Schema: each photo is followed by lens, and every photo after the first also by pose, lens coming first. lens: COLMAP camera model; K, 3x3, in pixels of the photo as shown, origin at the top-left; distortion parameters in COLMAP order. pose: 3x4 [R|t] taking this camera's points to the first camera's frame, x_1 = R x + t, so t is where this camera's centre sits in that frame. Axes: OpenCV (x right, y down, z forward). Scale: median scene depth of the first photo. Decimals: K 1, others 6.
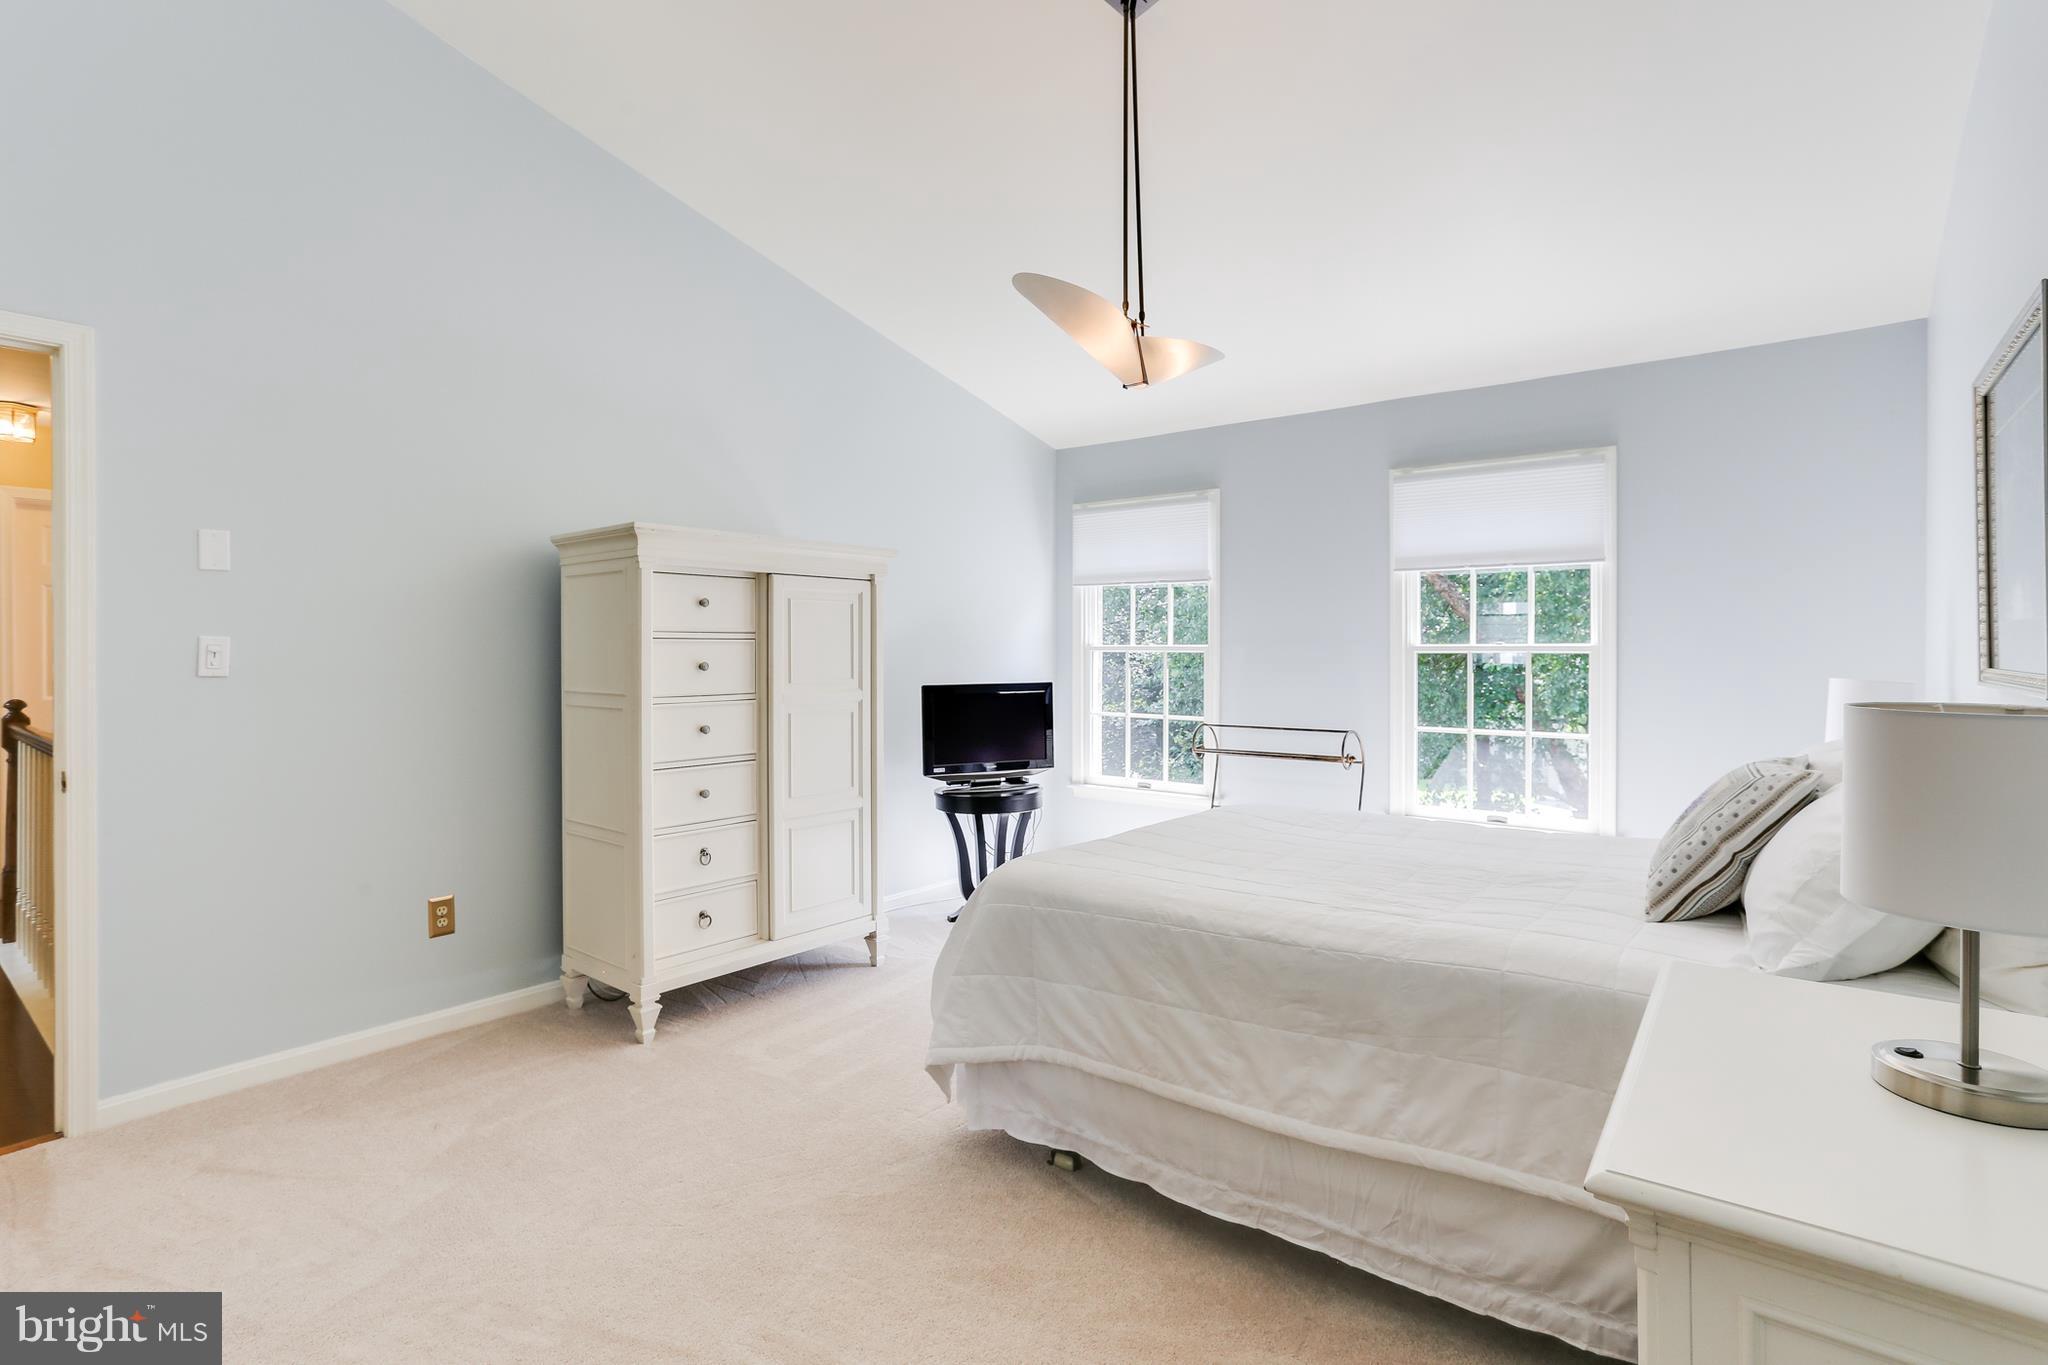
lens RADIAL K [[1014.8, 0, 1024.7], [0, 1014.8, 655.1], [0, 0, 1]] dist [-0.001509, 0.000407]
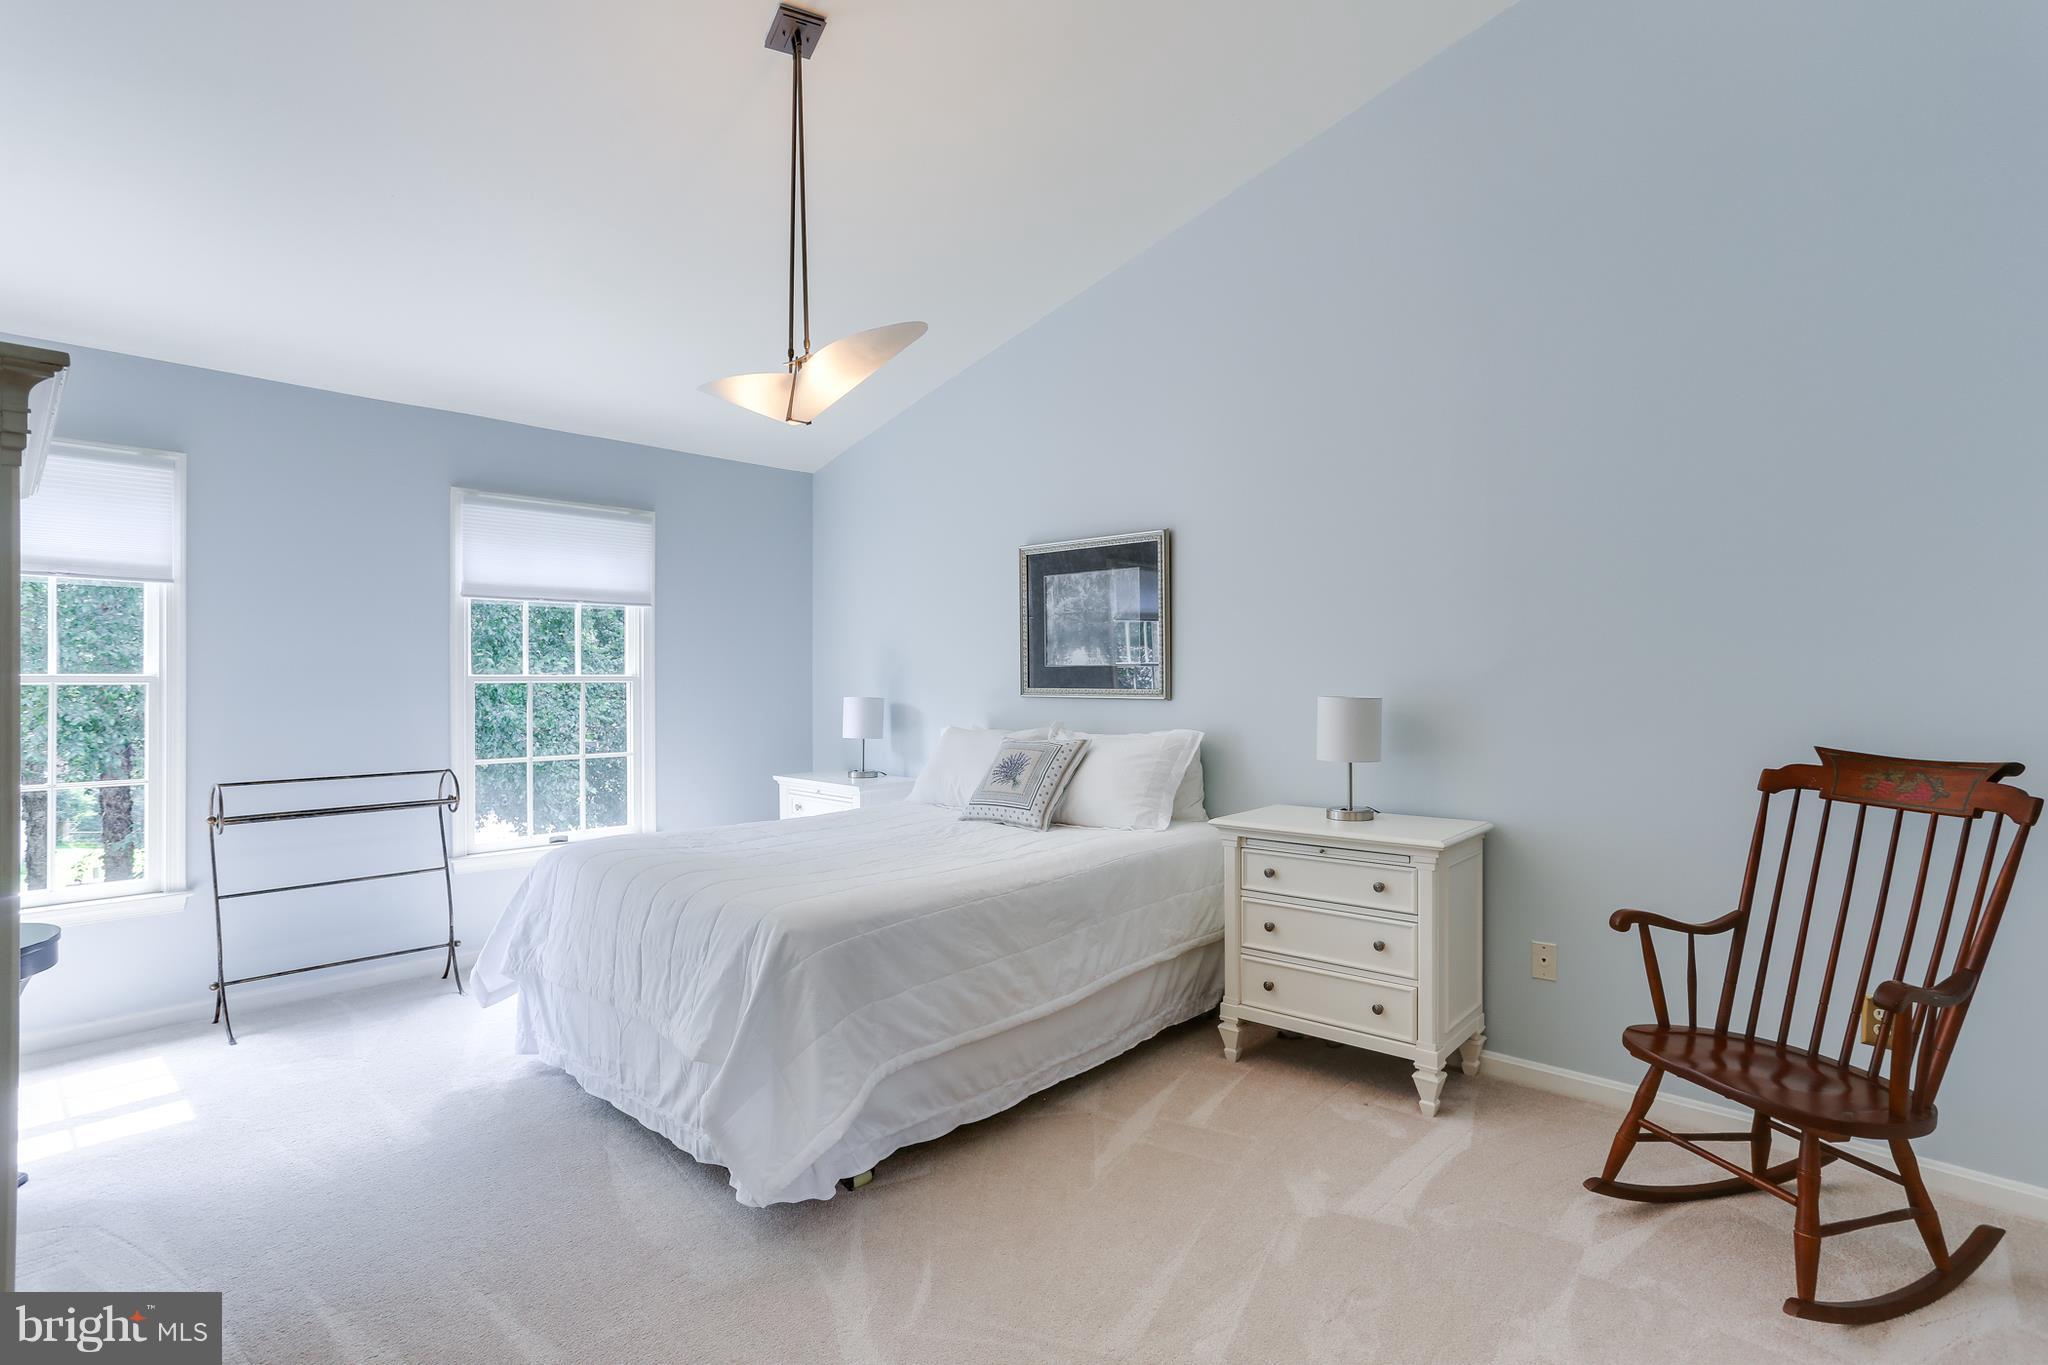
lens RADIAL K [[1009.9, 0, 1021.7], [0, 1009.9, 673.8], [0, 0, 1]] dist [-0.003011, 0.000379]
pose [[0.077147, 0.006134, 0.997001, -1.084487], [0.006478, 0.999957, -0.006653, -0.003287], [-0.996999, 0.006971, 0.077104, 0.845184]]
